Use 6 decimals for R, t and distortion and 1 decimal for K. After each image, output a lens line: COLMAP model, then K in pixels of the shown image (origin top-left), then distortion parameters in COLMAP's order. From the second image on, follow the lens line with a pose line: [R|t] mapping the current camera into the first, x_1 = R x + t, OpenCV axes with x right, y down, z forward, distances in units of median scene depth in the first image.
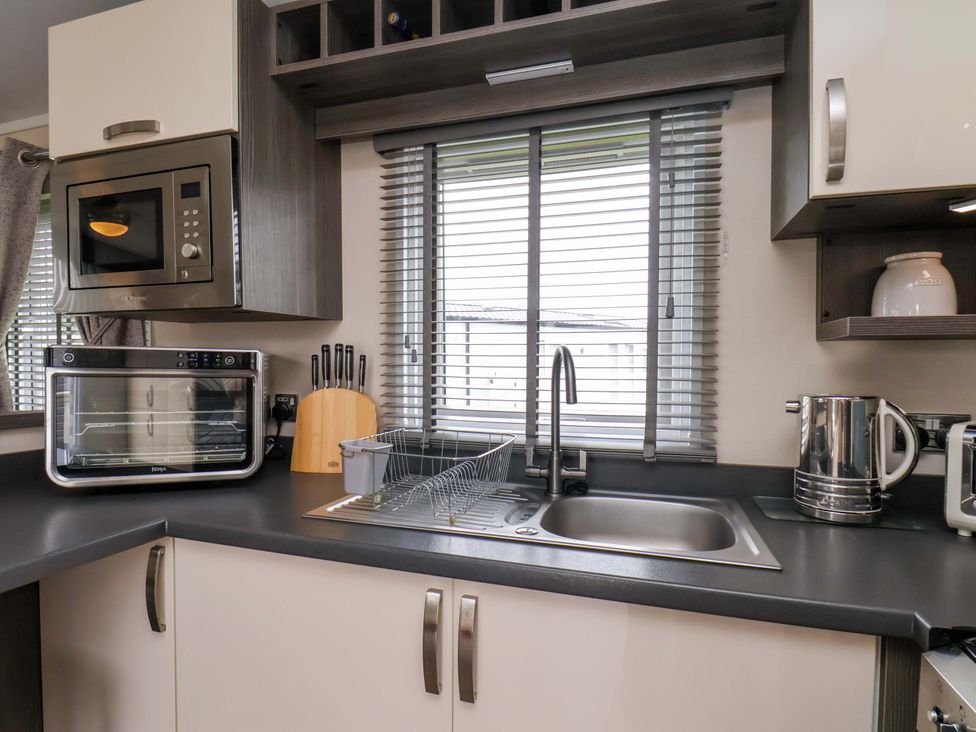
lens RADIAL K [[509.8, 0, 495.7], [0, 509.8, 375.0], [0, 0, 1]] dist [-0.013705, -0.005657]
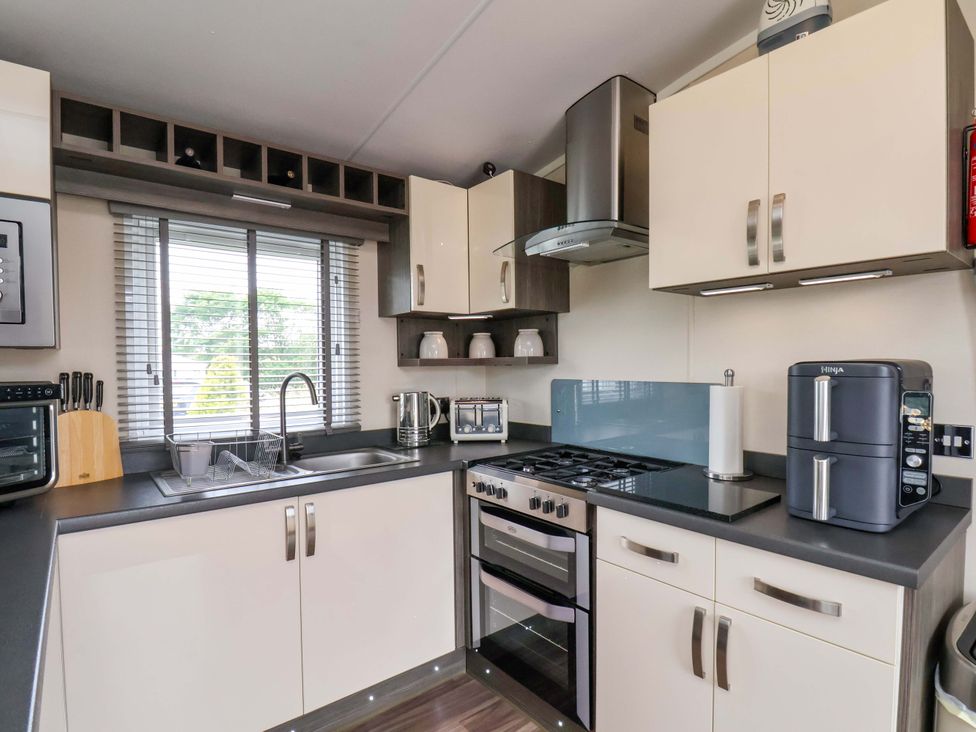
lens RADIAL K [[509.8, 0, 483.8], [0, 509.8, 376.0], [0, 0, 1]] dist [-0.013705, -0.005657]
pose [[0.573328, -0.031799, 0.818709, -0.871039], [0.029797, 0.999395, 0.017950, -0.054904], [-0.818784, 0.014103, 0.573928, -0.494263]]
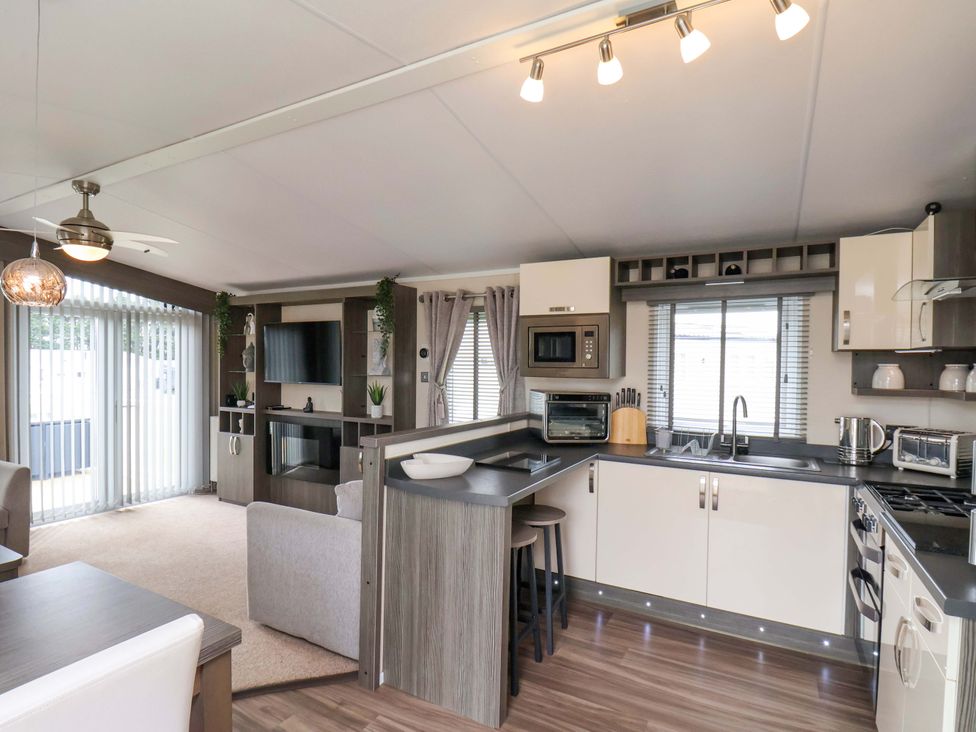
lens RADIAL K [[509.8, 0, 483.0], [0, 509.8, 373.7], [0, 0, 1]] dist [-0.013705, -0.005657]
pose [[0.974235, 0.008076, -0.225389, -0.528327], [-0.009439, 0.999943, -0.004972, -0.132725], [0.225336, 0.006971, 0.974256, -1.707456]]
